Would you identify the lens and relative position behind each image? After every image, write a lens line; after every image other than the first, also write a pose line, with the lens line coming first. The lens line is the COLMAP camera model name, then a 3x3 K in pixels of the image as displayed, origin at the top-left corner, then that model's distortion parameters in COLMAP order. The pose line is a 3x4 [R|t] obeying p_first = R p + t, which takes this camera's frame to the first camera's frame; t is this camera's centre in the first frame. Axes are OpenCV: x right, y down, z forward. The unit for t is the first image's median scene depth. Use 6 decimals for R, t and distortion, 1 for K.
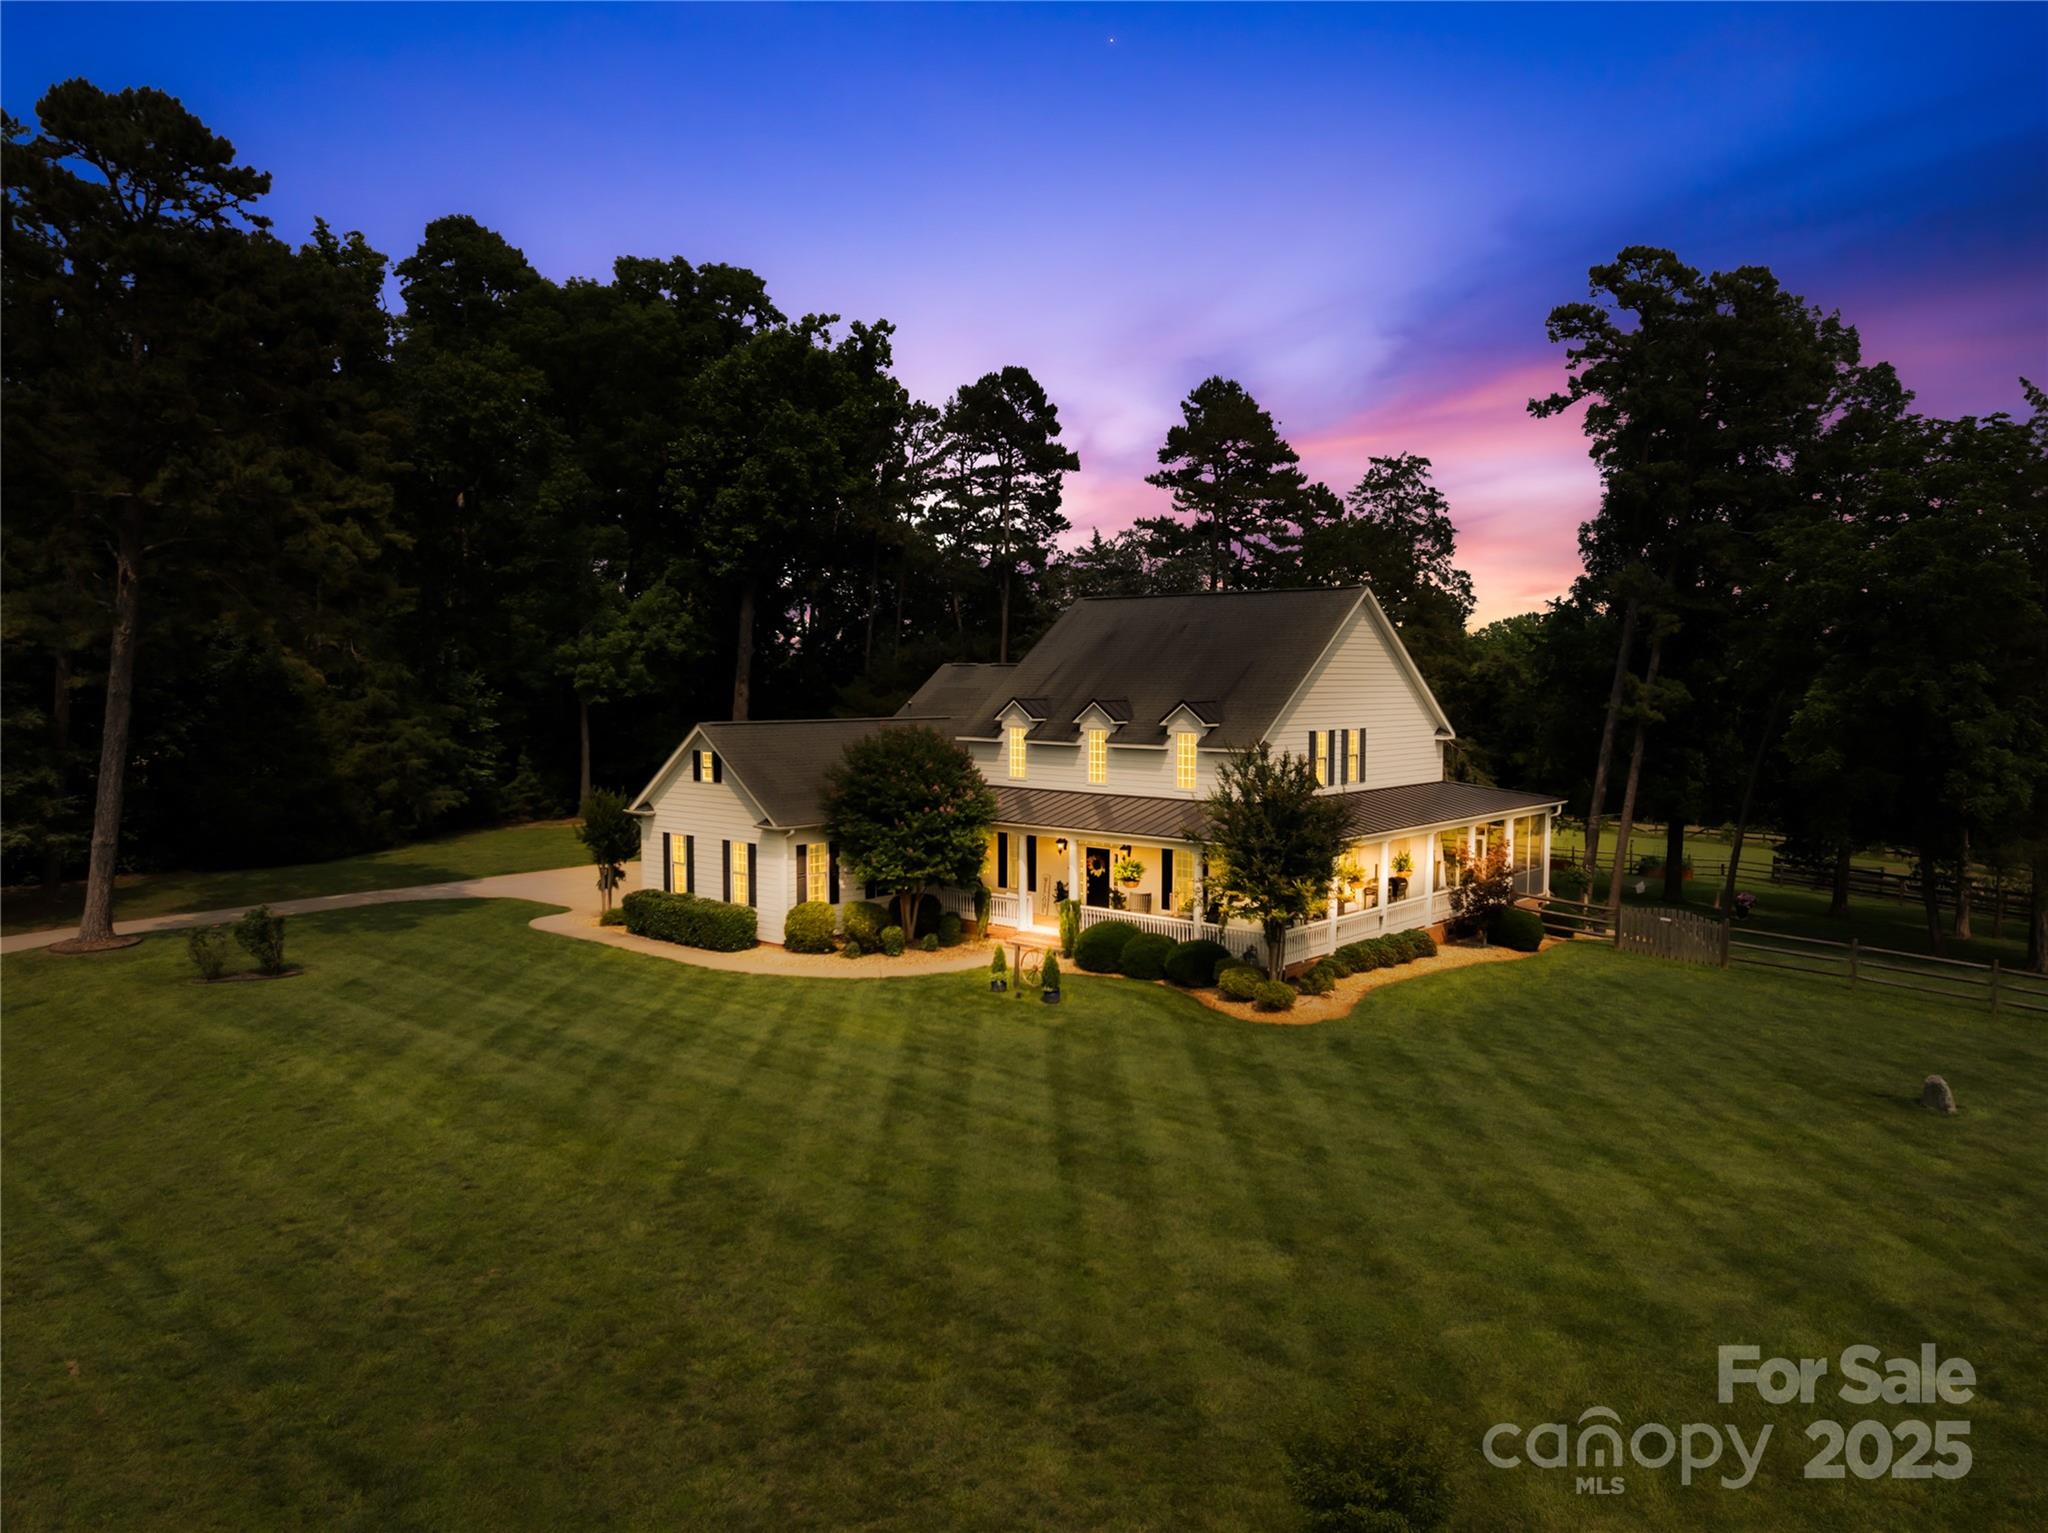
lens RADIAL K [[1423.0, 0, 1018.2], [0, 1423.0, 769.0], [0, 0, 1]] dist [-0.024660, -0.001720]
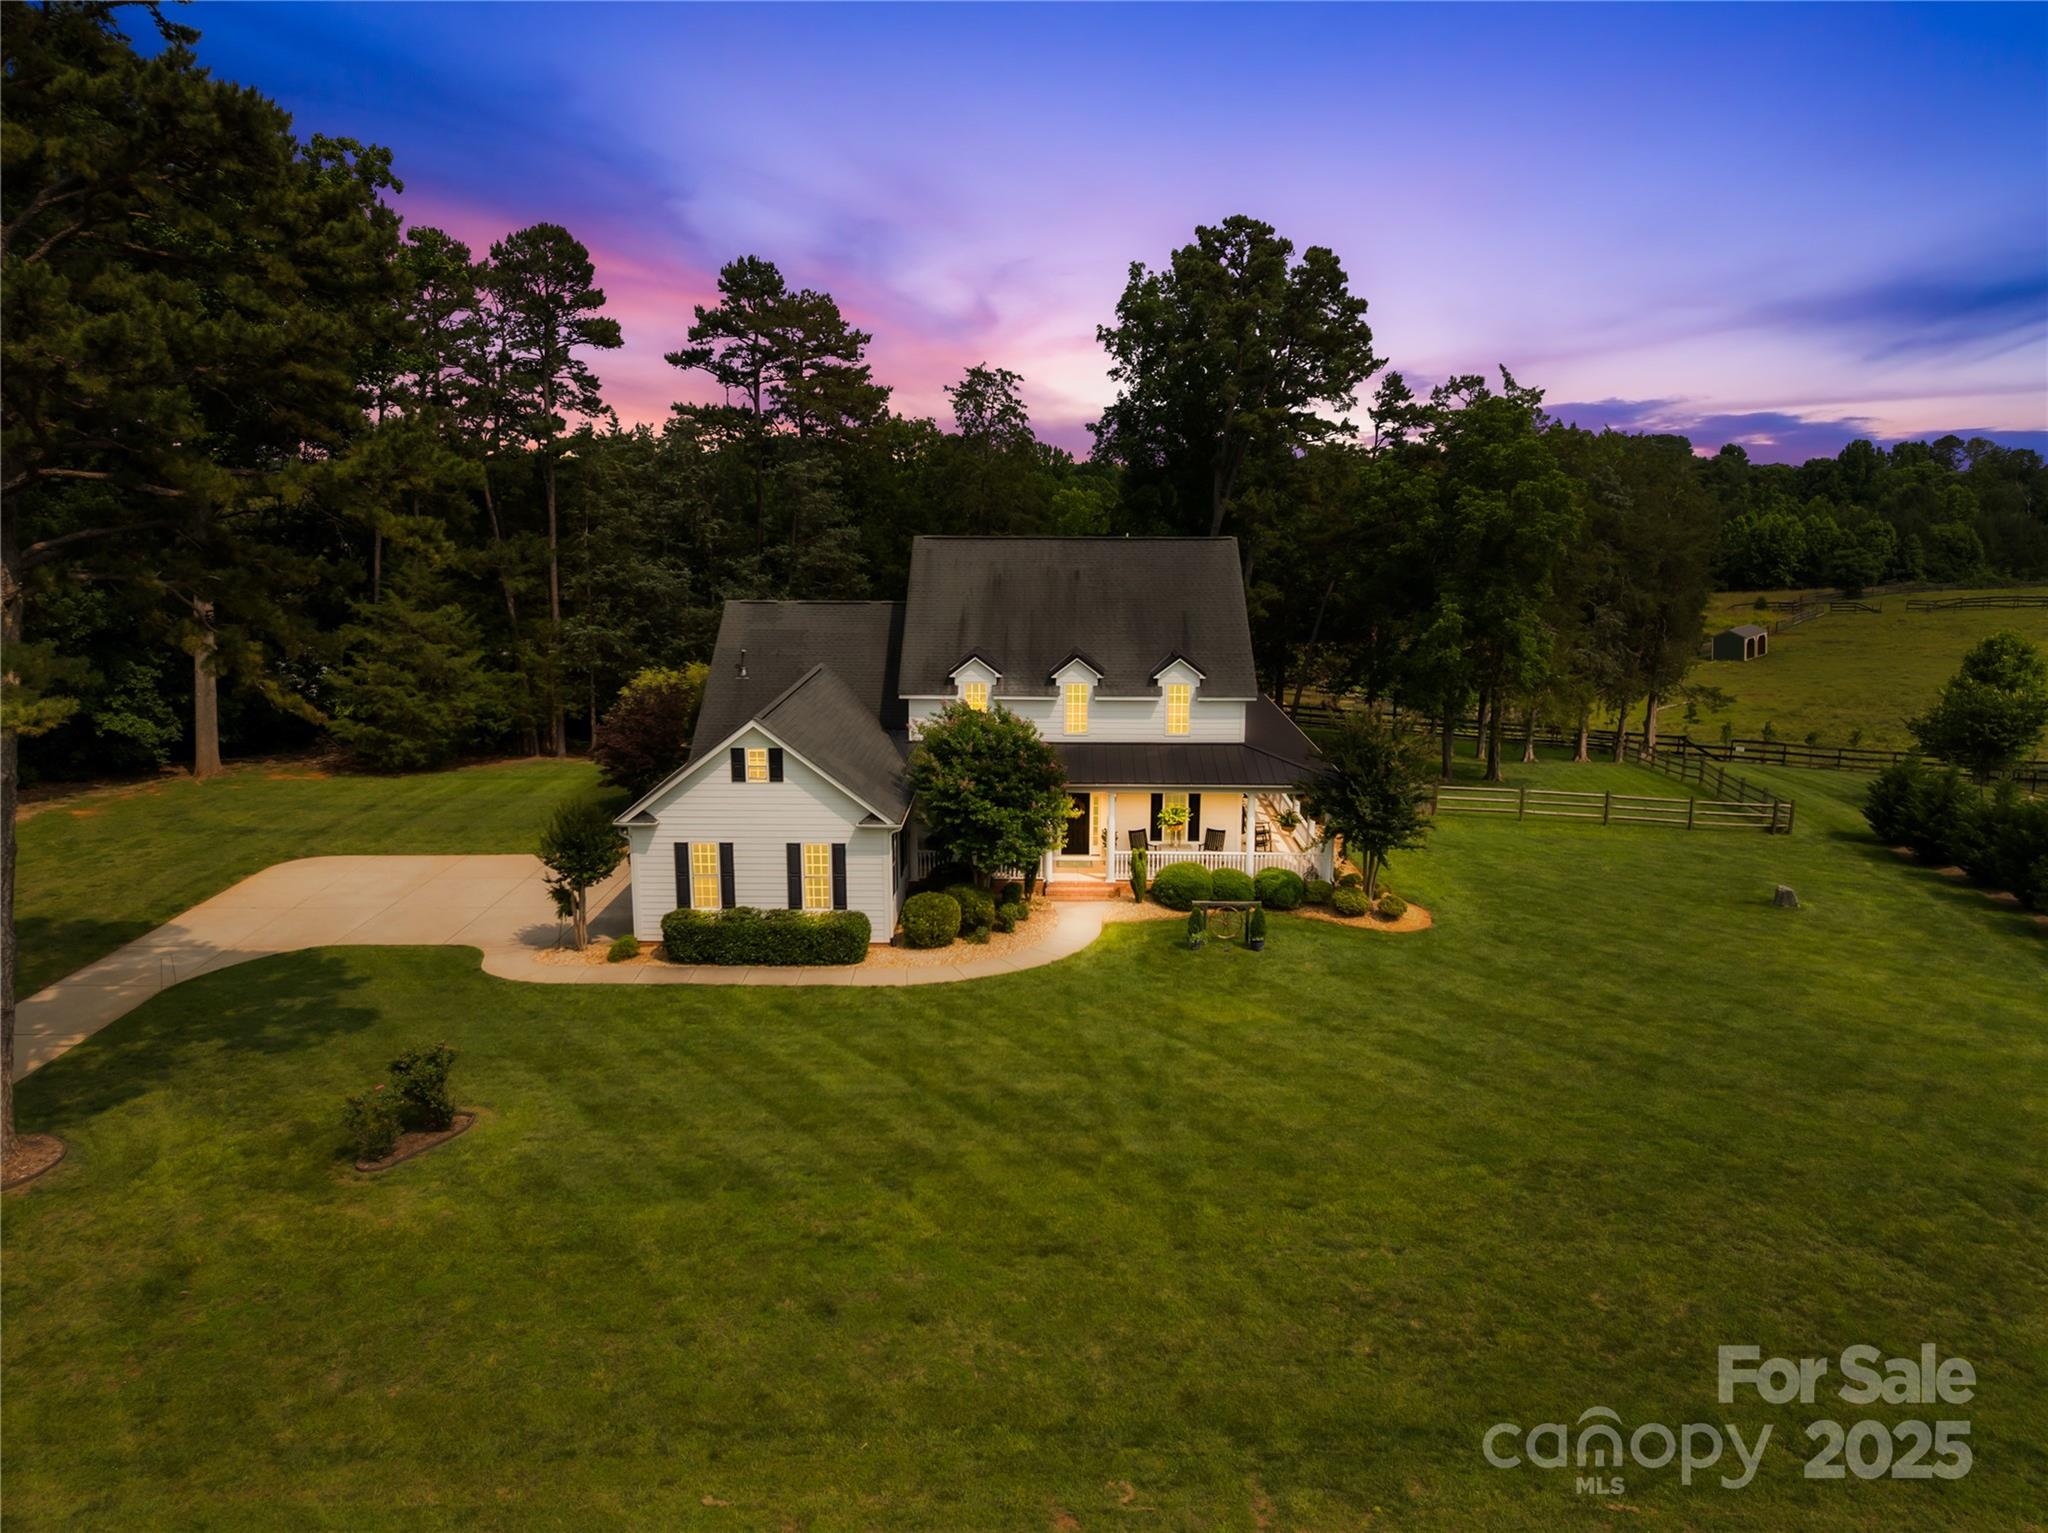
lens RADIAL K [[1423.0, 0, 1035.9], [0, 1423.0, 772.6], [0, 0, 1]] dist [-0.024660, -0.001720]
pose [[0.752156, -0.133964, 0.645225, -0.628217], [0.042247, 0.986907, 0.155656, -0.120692], [-0.657629, -0.089819, 0.747968, 0.216912]]
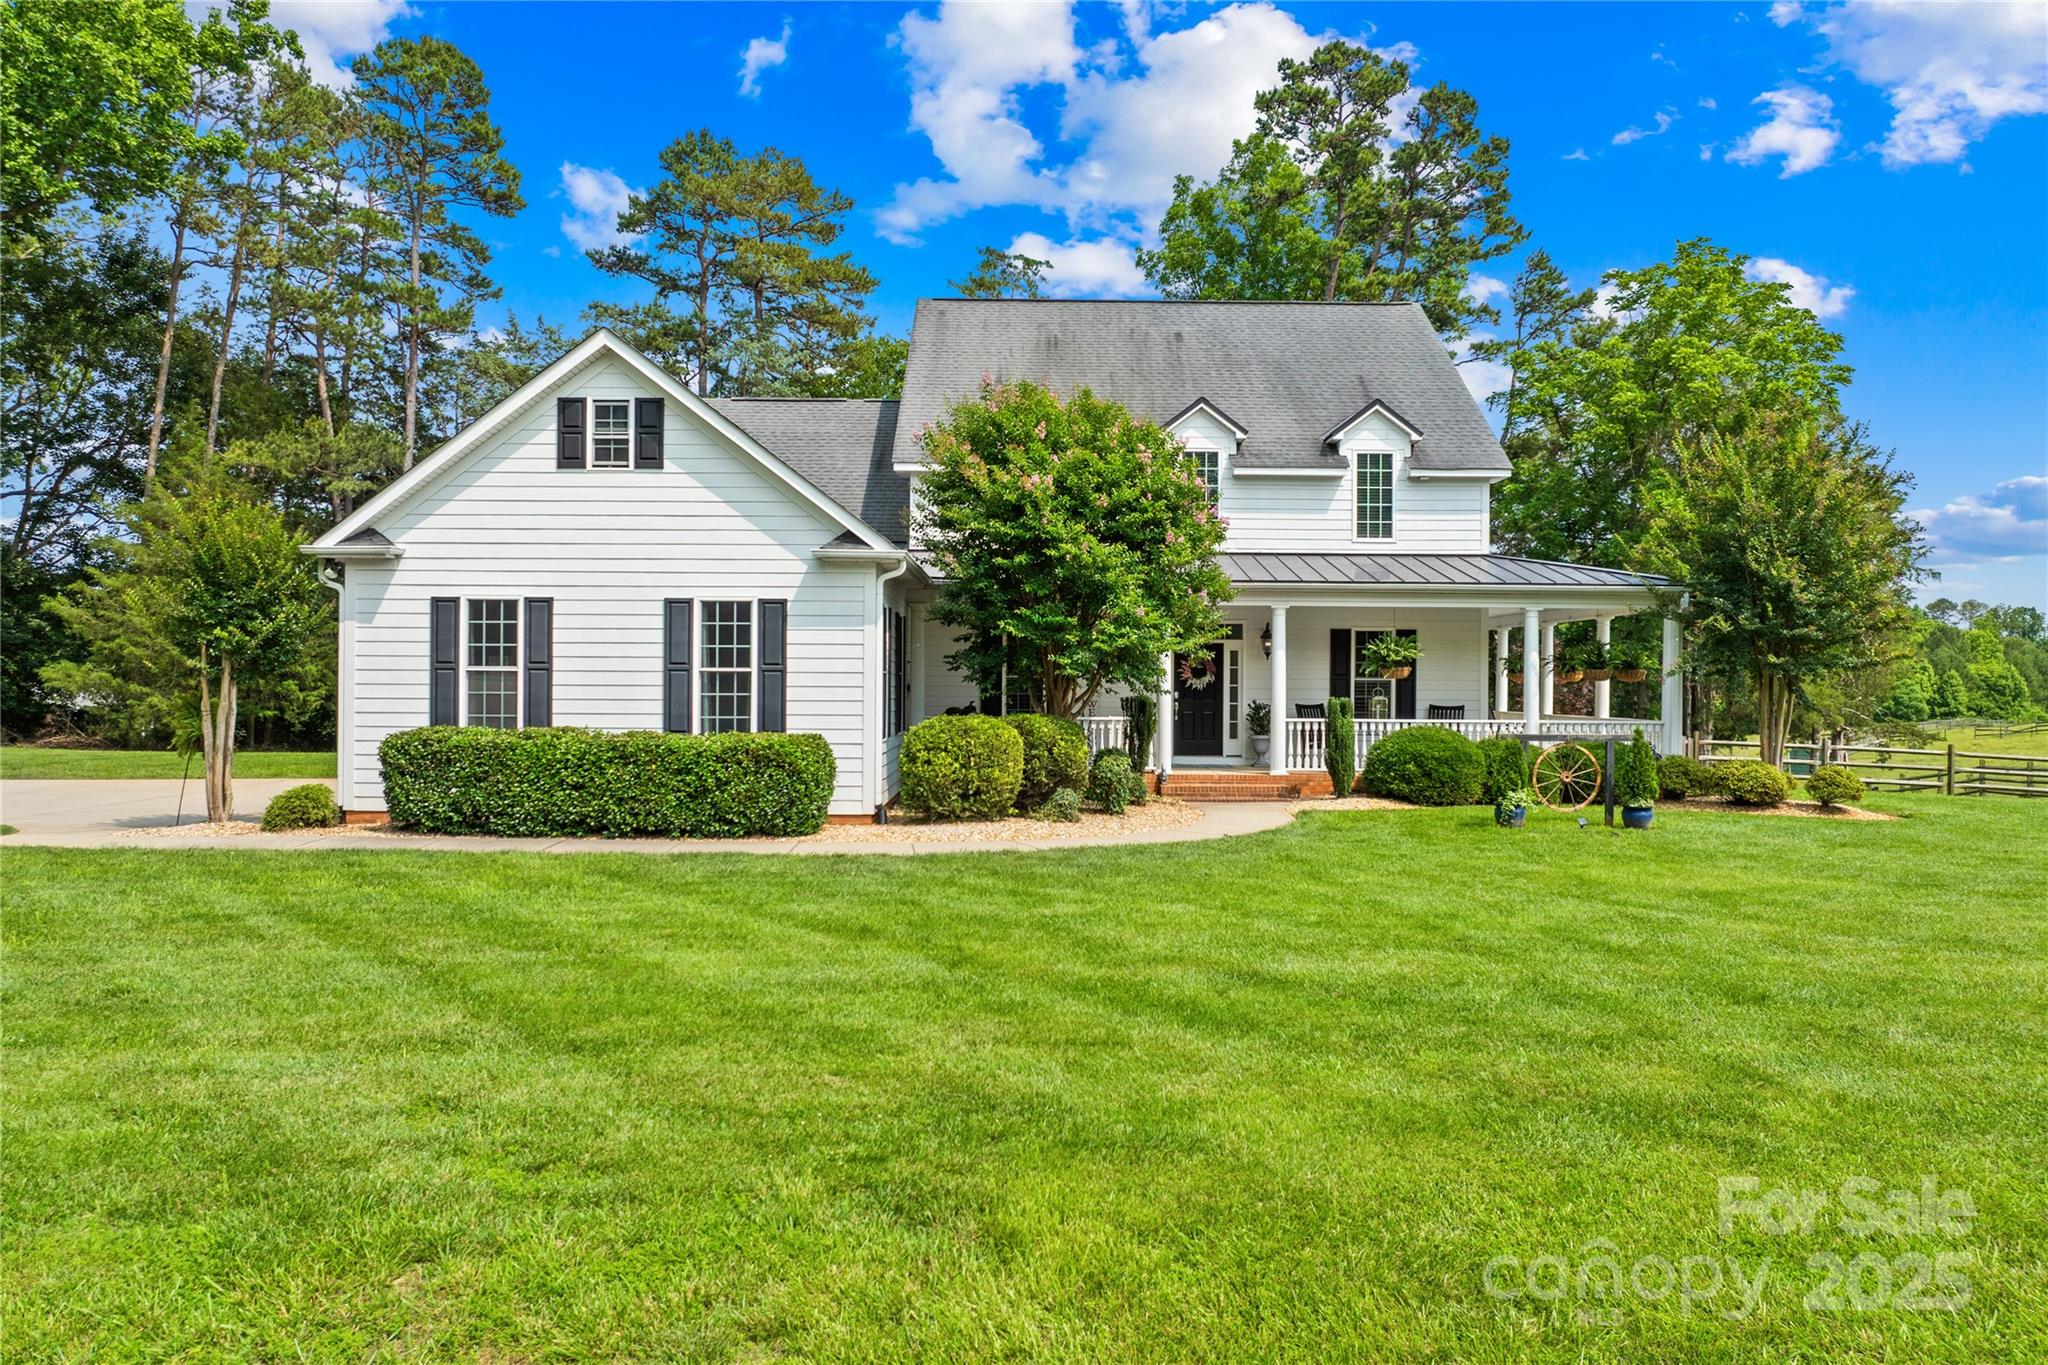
lens RADIAL K [[1429.0, 0, 1027.1], [0, 1429.0, 677.1], [0, 0, 1]] dist [-0.038966, 0.004550]
pose [[0.742146, 0.004596, 0.670223, -0.394912], [0.041760, 0.997717, -0.053082, 0.095936], [-0.668936, 0.067383, 0.740259, 0.574900]]
